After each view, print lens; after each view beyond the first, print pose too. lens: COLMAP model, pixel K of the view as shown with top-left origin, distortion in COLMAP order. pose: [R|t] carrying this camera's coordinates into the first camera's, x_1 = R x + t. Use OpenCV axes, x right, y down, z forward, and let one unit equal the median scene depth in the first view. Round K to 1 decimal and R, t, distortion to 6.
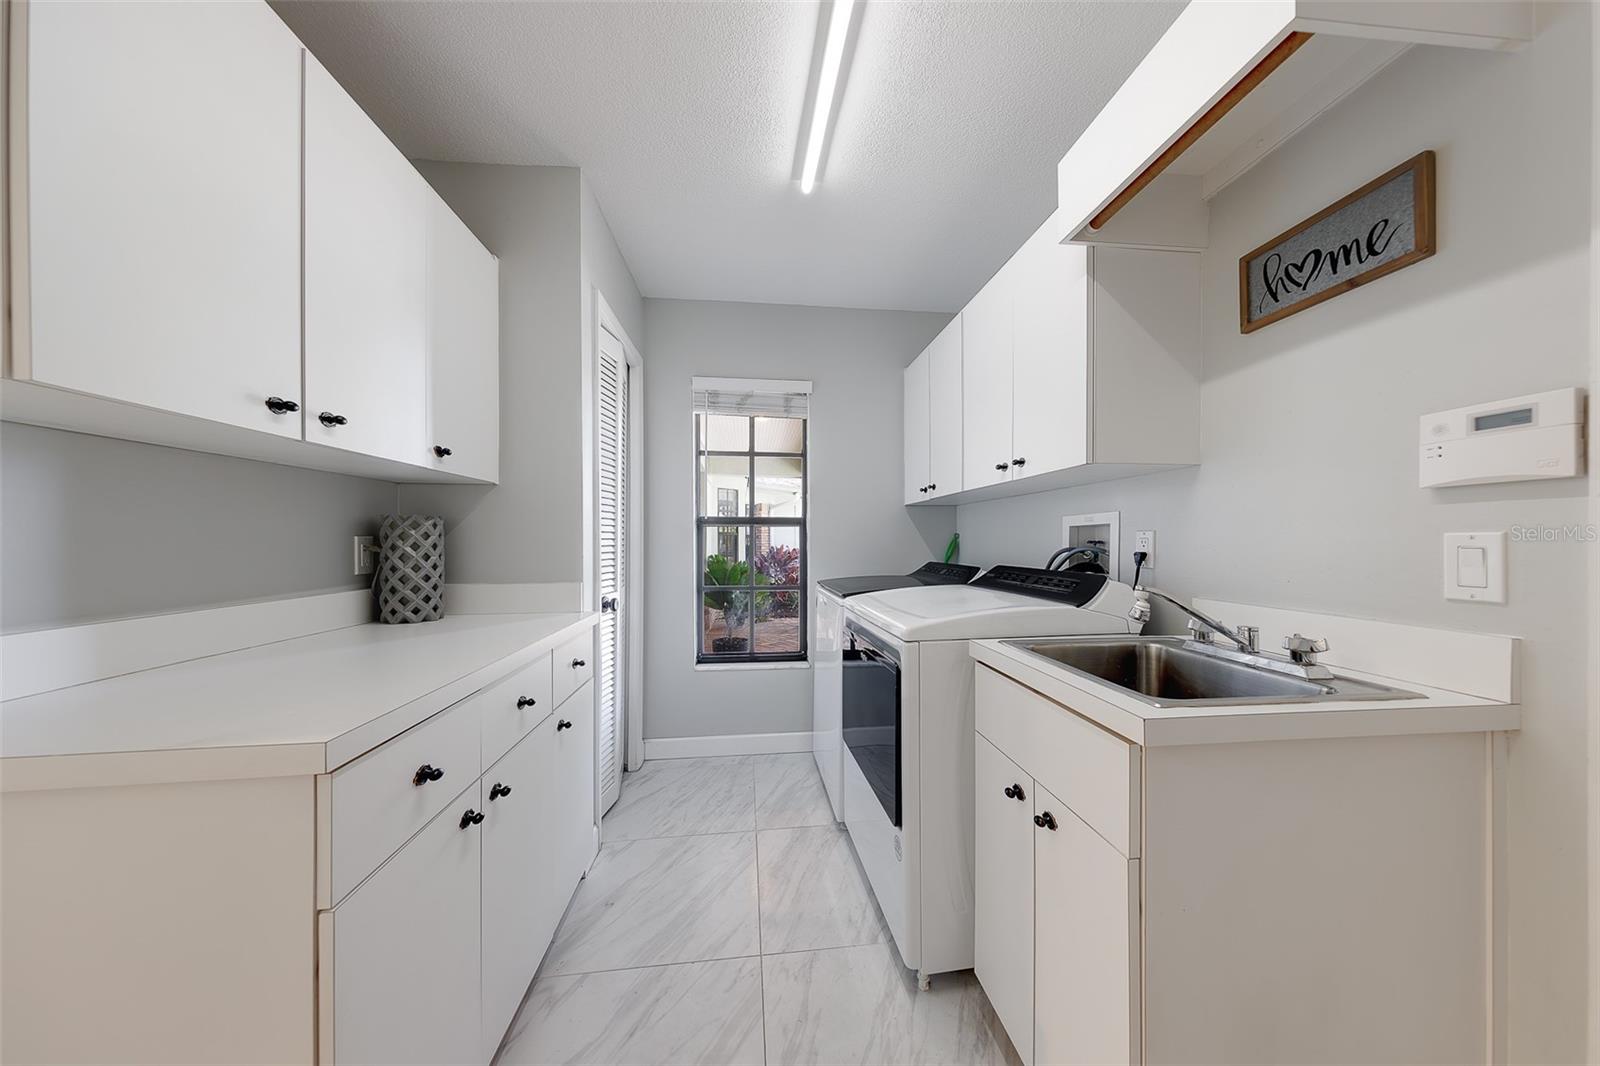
lens RADIAL K [[517.0, 0, 801.1], [0, 517.0, 539.6], [0, 0, 1]] dist [-0.000366, -0.000083]
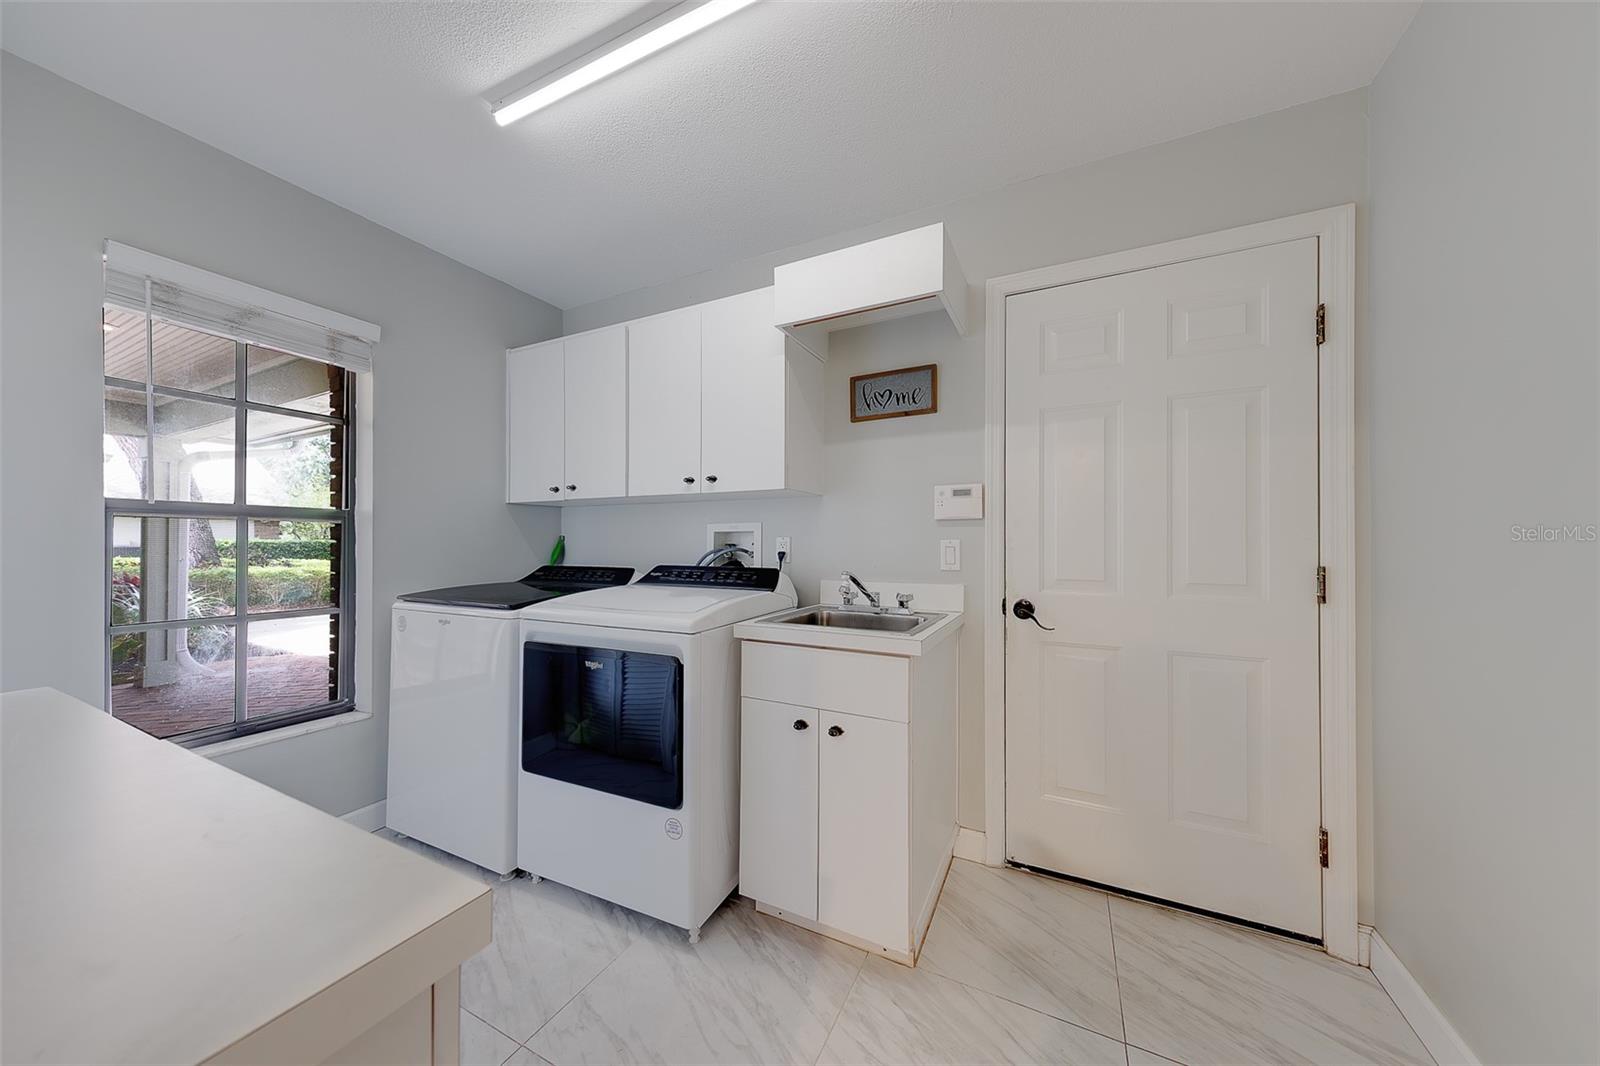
lens RADIAL K [[522.0, 0, 802.0], [0, 522.0, 540.3], [0, 0, 1]] dist [0.000493, 0.000021]
pose [[0.534818, 0.006480, 0.844942, -0.618065], [-0.003624, 0.999979, -0.005375, 0.000643], [-0.844959, -0.000188, 0.534831, 0.200544]]
